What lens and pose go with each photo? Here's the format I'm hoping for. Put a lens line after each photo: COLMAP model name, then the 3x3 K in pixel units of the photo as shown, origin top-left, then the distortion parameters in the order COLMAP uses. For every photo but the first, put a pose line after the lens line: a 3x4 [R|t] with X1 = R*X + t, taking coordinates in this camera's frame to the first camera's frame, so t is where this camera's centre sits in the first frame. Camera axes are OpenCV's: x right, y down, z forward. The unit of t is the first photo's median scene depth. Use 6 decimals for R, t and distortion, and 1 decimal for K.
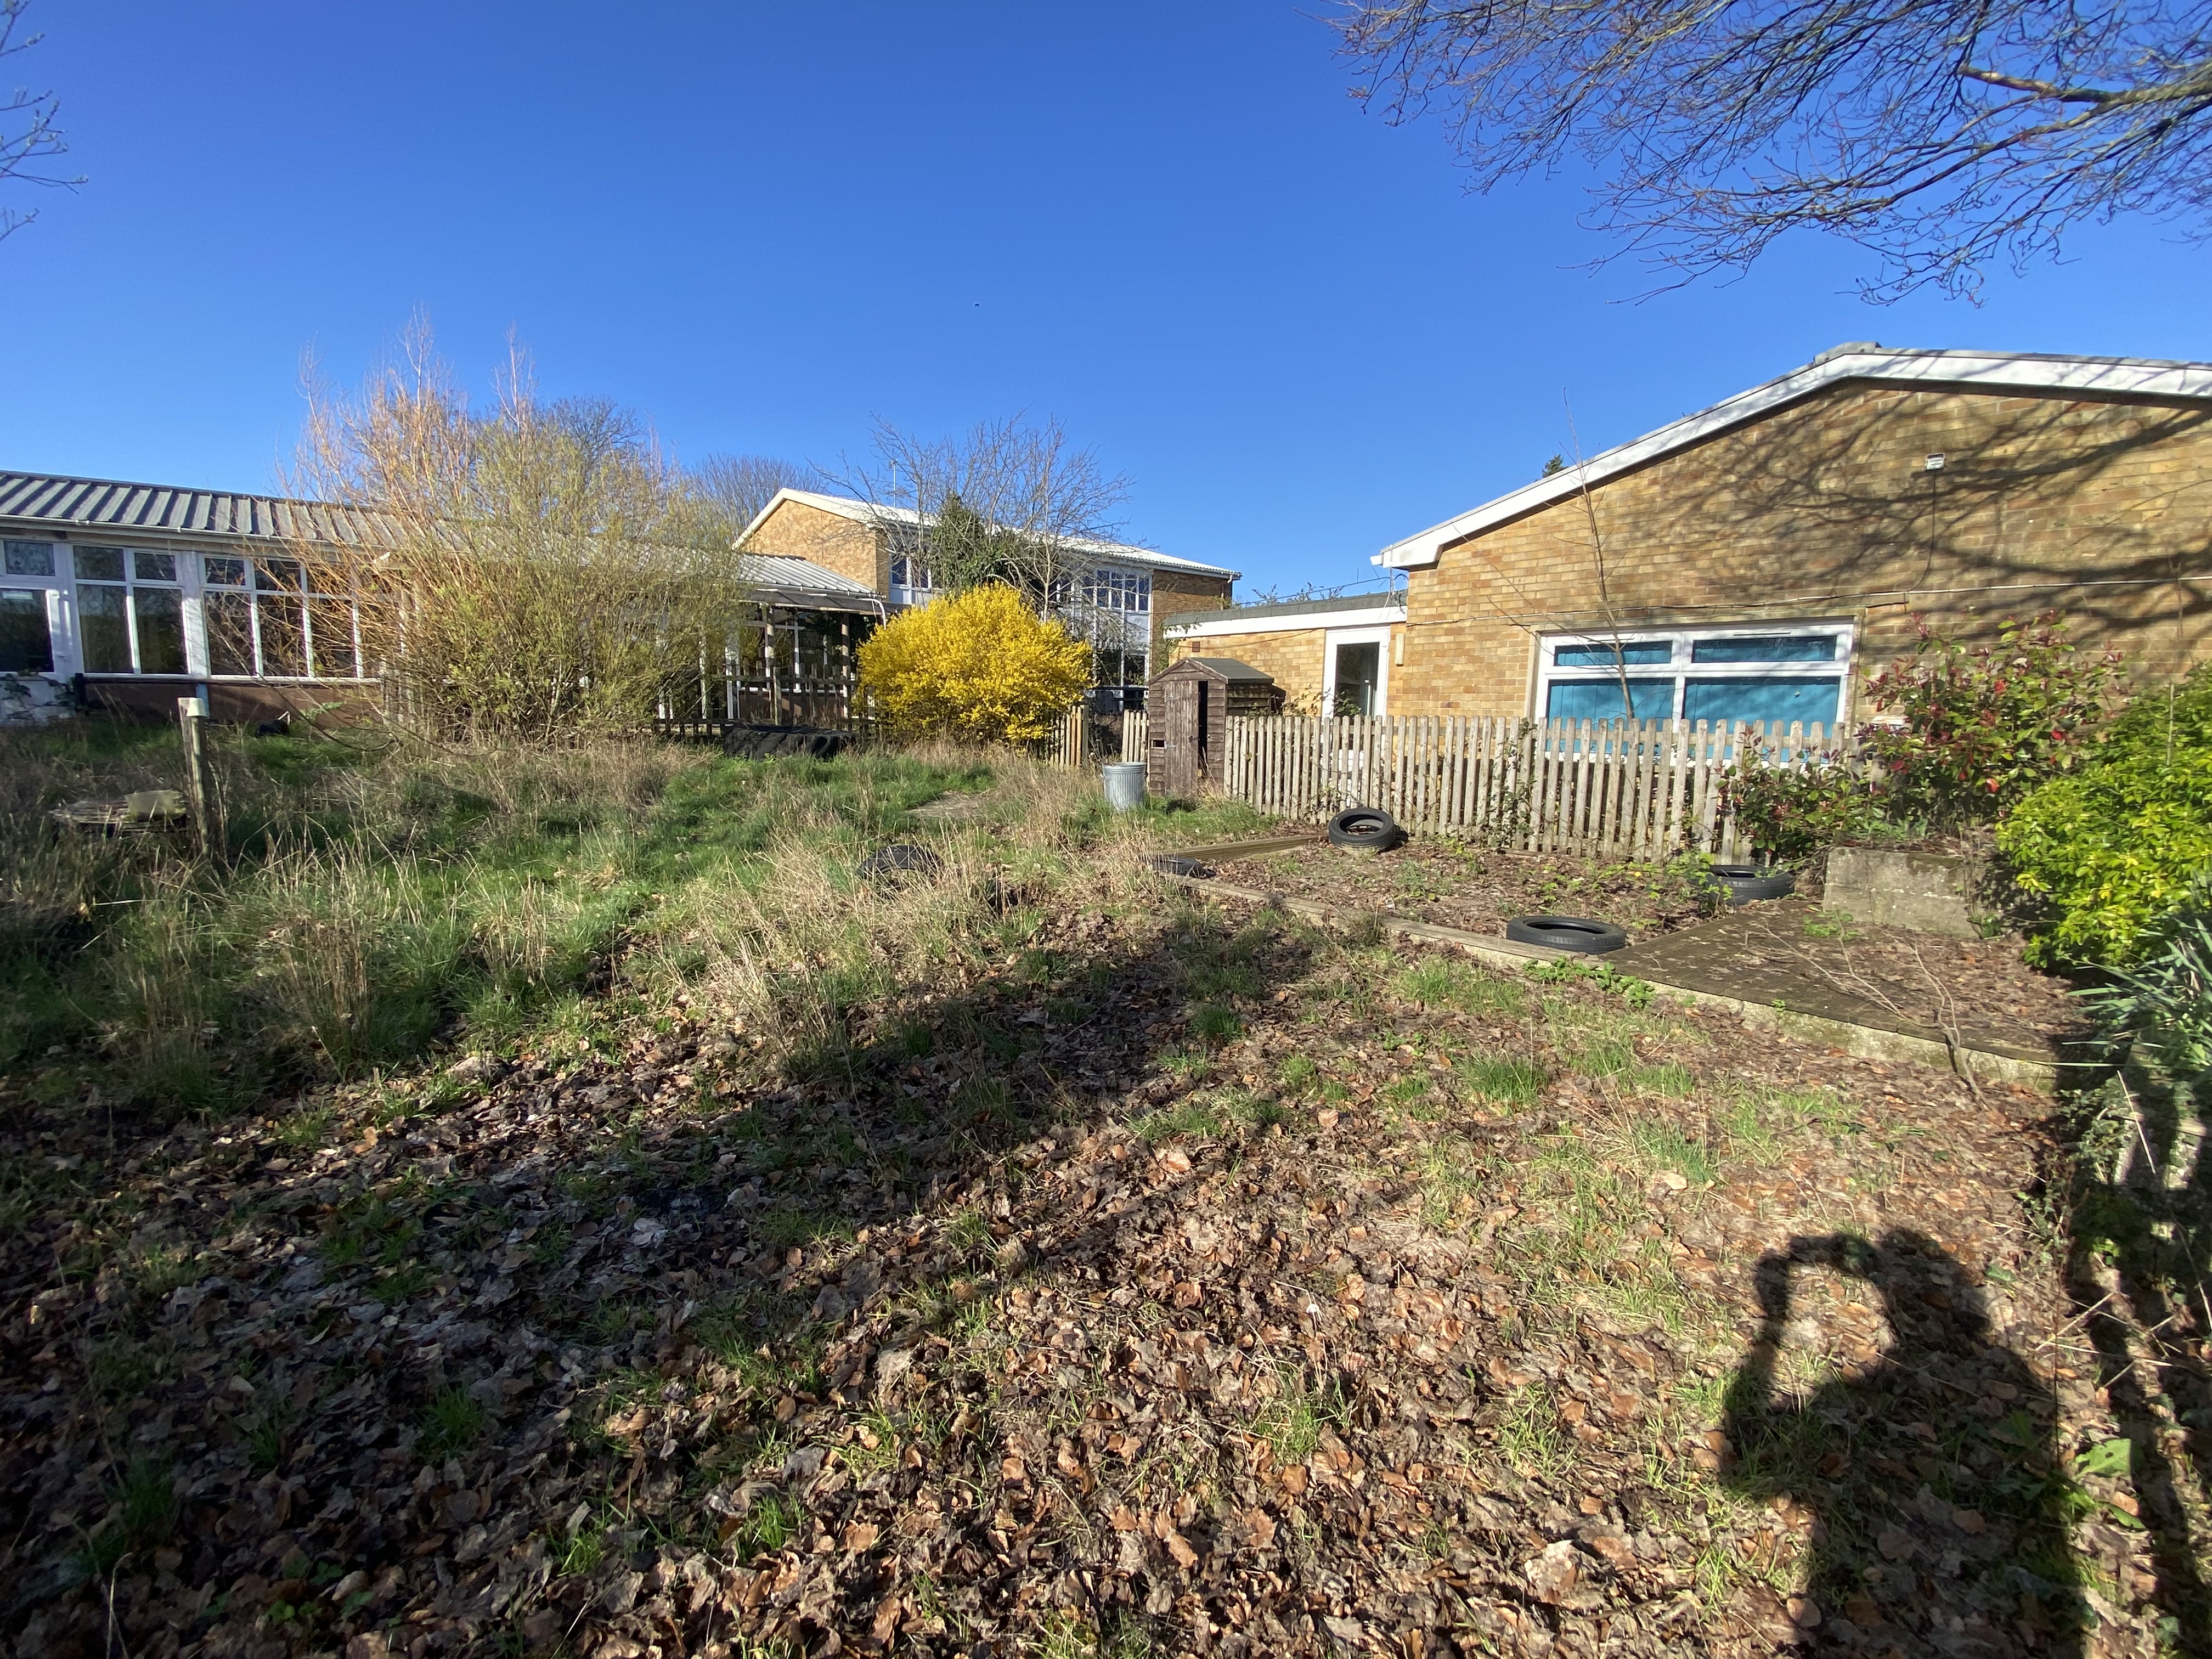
lens RADIAL K [[969.0, 0, 1106.0], [0, 969.0, 829.5], [0, 0, 1]] dist [-0.001633, -0.015940]
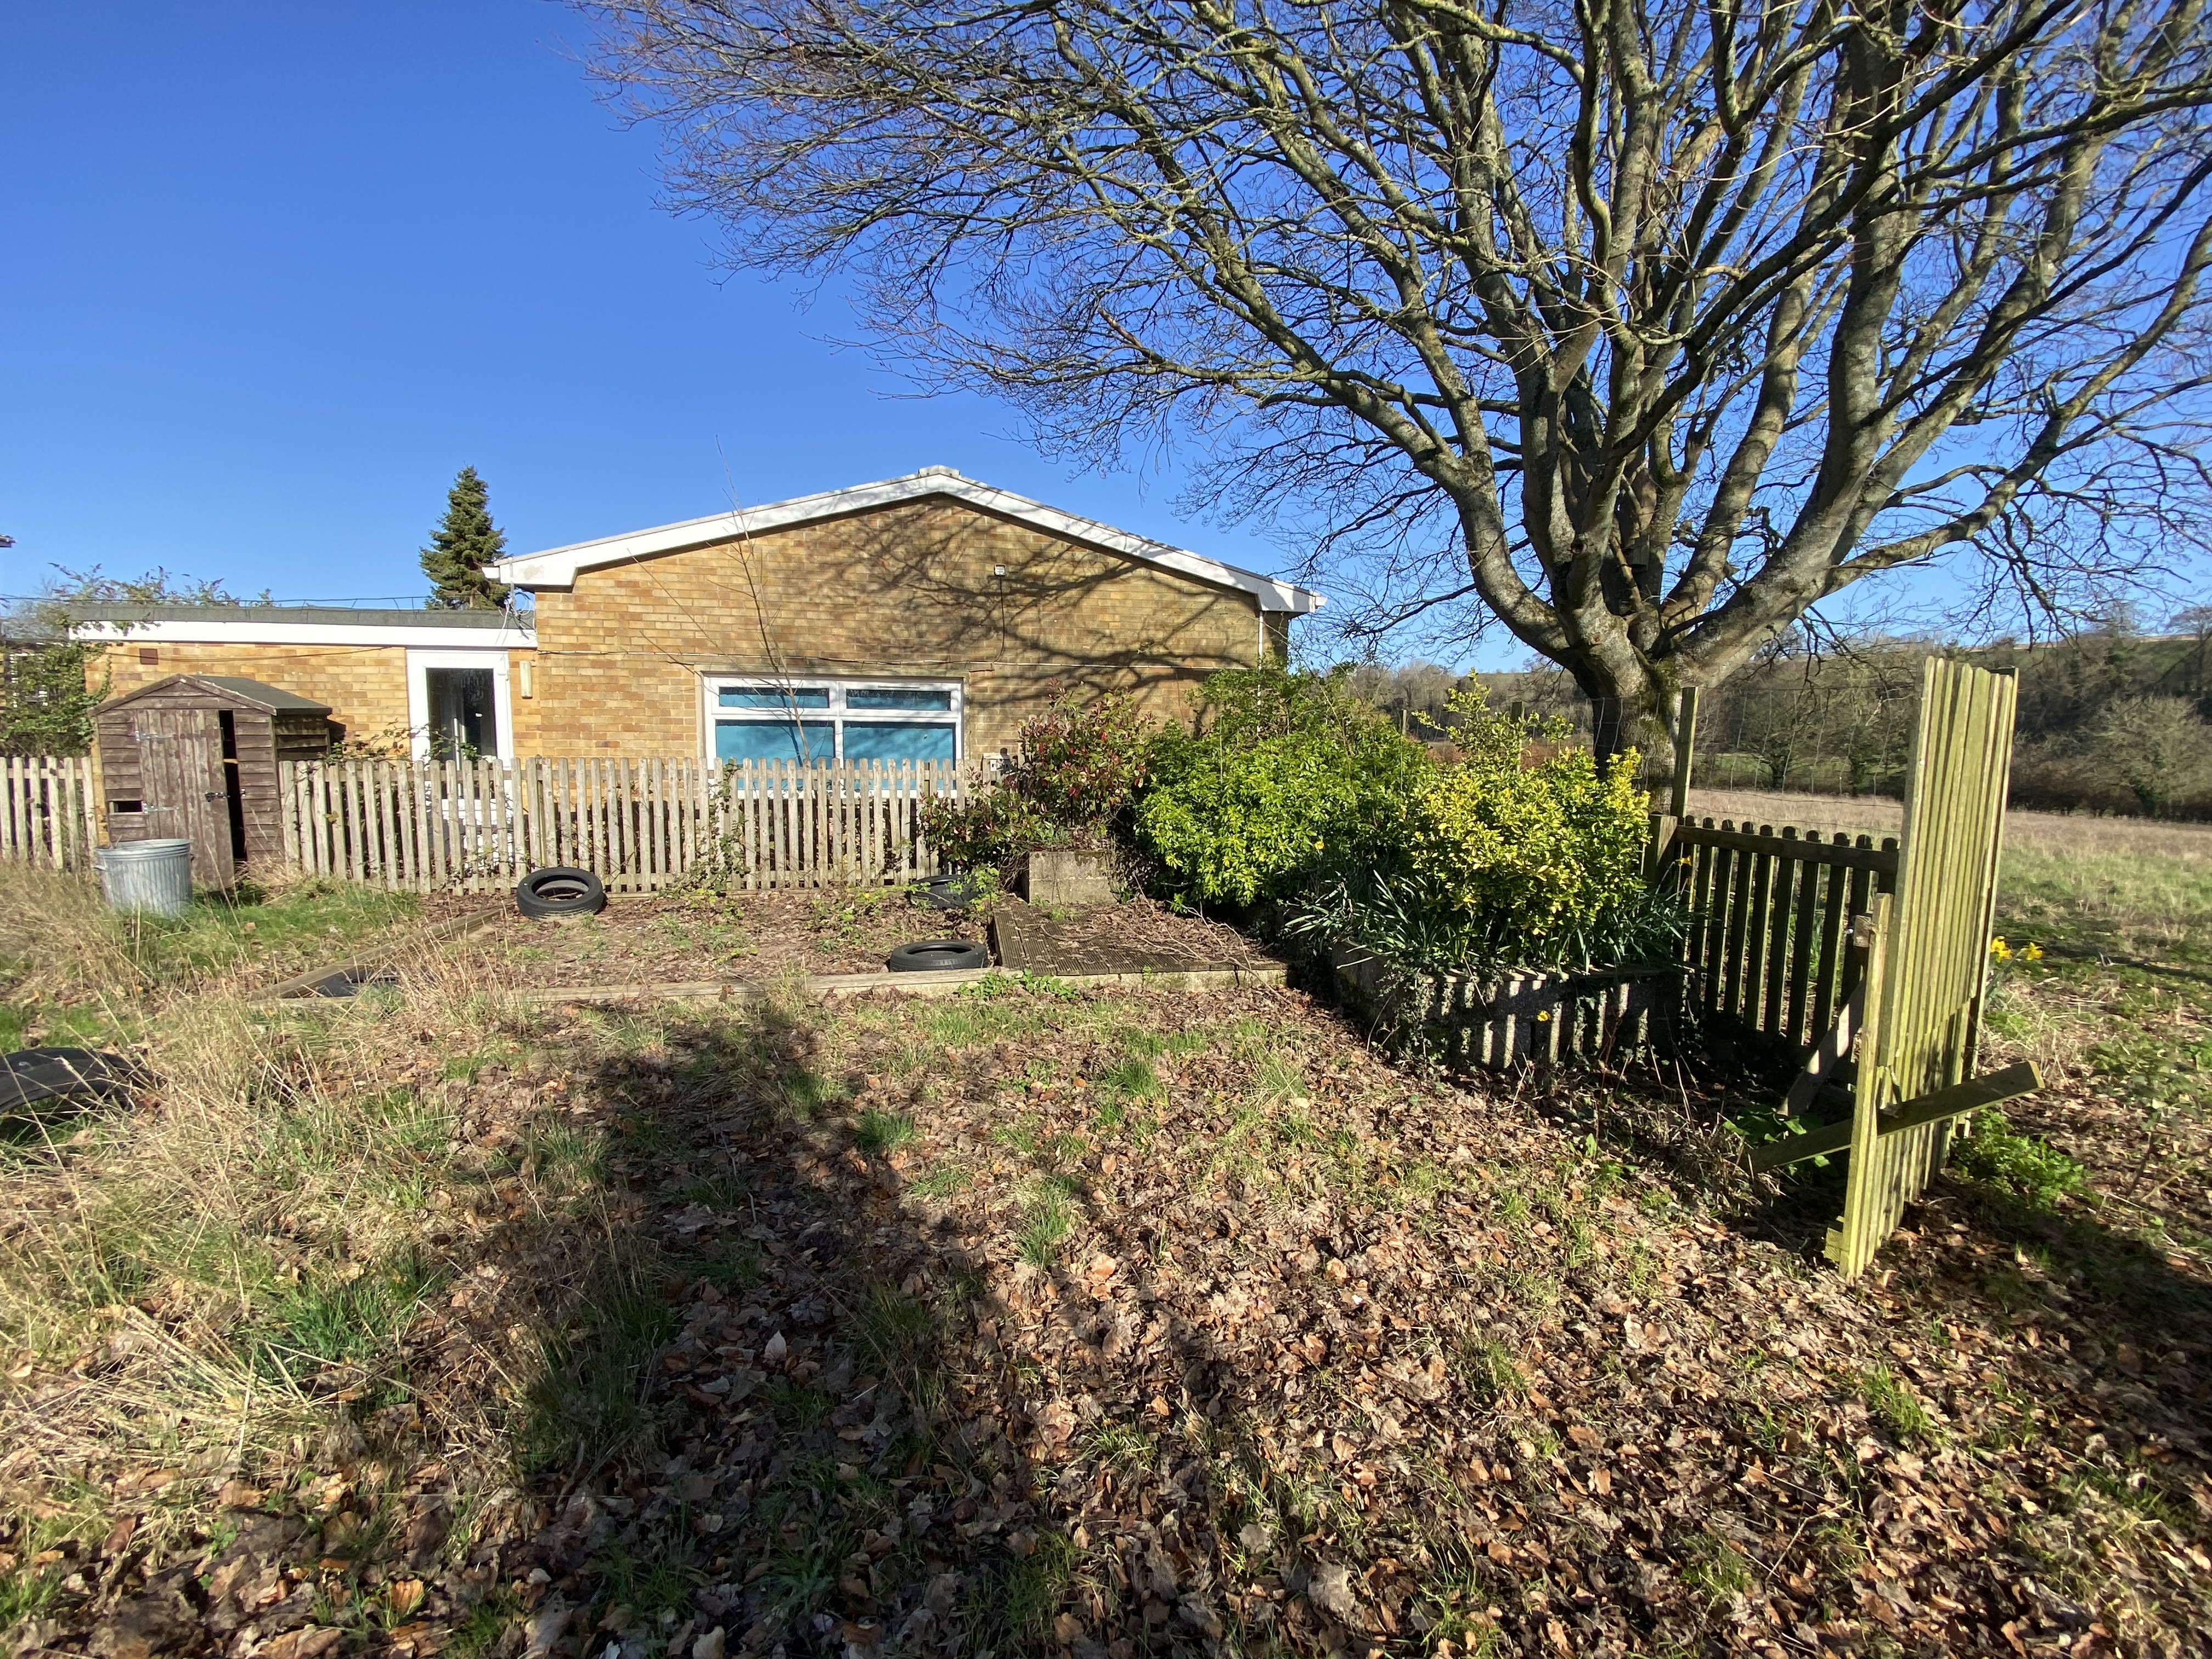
lens RADIAL K [[939.7, 0, 1106.0], [0, 939.7, 829.5], [0, 0, 1]] dist [0.032309, -0.024951]
pose [[0.482778, -0.084809, 0.871627, -0.238294], [0.108226, 0.993448, 0.036718, -0.036271], [-0.869030, 0.076606, 0.488793, 0.188860]]
